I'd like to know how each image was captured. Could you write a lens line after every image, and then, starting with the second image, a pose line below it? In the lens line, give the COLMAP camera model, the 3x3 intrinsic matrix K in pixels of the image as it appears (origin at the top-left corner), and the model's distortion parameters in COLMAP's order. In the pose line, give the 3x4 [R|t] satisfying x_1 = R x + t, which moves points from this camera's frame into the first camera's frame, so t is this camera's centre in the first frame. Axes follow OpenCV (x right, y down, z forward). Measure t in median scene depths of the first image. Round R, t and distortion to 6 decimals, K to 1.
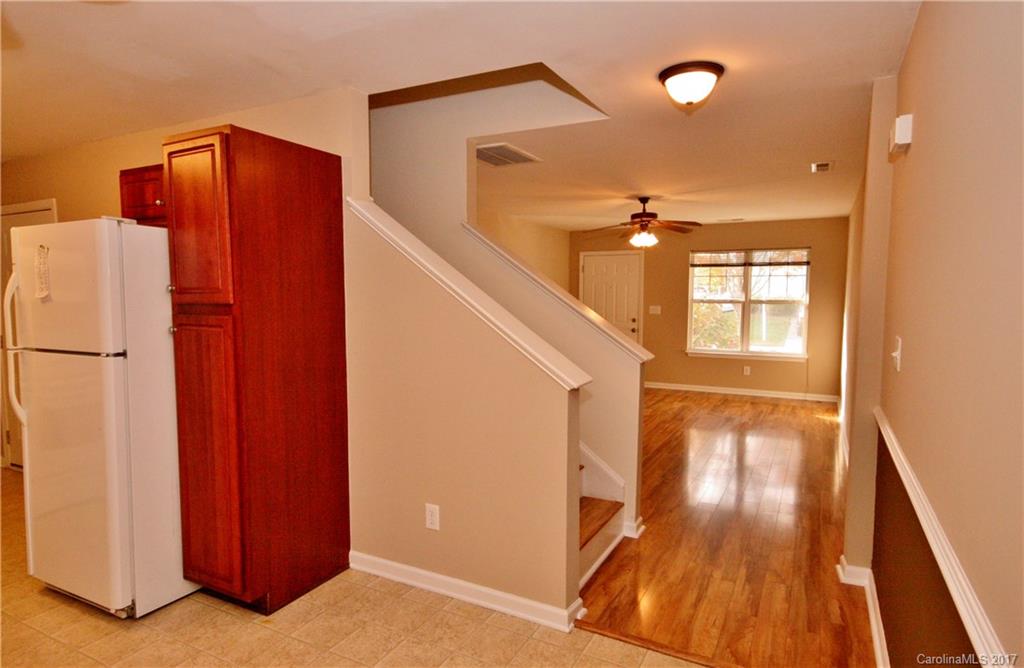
lens RADIAL K [[581.6, 0, 512.0], [0, 581.6, 334.0], [0, 0, 1]] dist [0.000508, 0.000156]
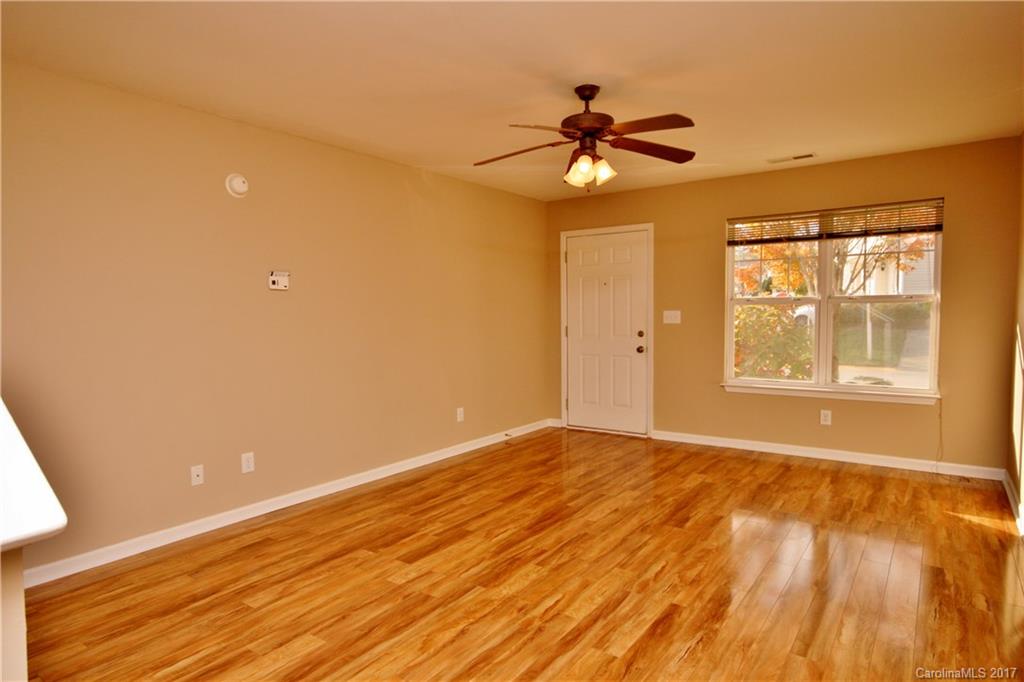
lens RADIAL K [[614.2, 0, 512.0], [0, 614.2, 341.0], [0, 0, 1]] dist [0.023535, 0.000368]
pose [[0.992404, -0.008165, -0.122748, 0.162897], [0.005745, 0.999782, -0.020051, -0.003124], [0.122885, 0.019193, 0.992235, 0.334635]]
